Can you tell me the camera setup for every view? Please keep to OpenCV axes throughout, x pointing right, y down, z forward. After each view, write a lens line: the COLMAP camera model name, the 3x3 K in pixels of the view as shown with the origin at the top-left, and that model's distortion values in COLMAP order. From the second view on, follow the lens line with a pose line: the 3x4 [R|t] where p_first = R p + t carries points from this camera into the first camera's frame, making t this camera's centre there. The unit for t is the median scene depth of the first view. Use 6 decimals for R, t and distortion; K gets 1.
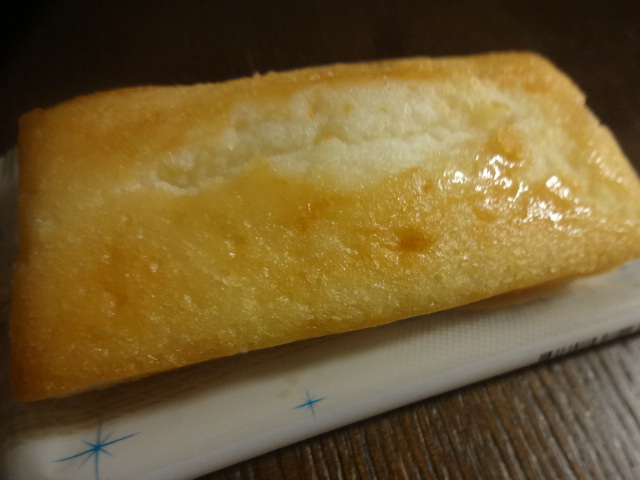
lens RADIAL K [[463.1, 0, 320.0], [0, 463.1, 240.0], [0, 0, 1]] dist [-0.004698, -0.003592]
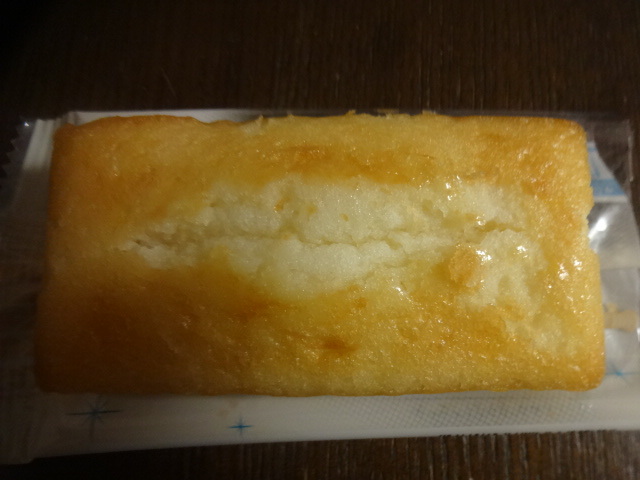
lens RADIAL K [[470.7, 0, 320.0], [0, 470.7, 240.0], [0, 0, 1]] dist [0.003772, 0.001871]
pose [[0.959762, 0.229654, -0.161603, 0.272523], [-0.157789, 0.917080, 0.366151, -0.625976], [0.232291, -0.325919, 0.916416, -0.016459]]
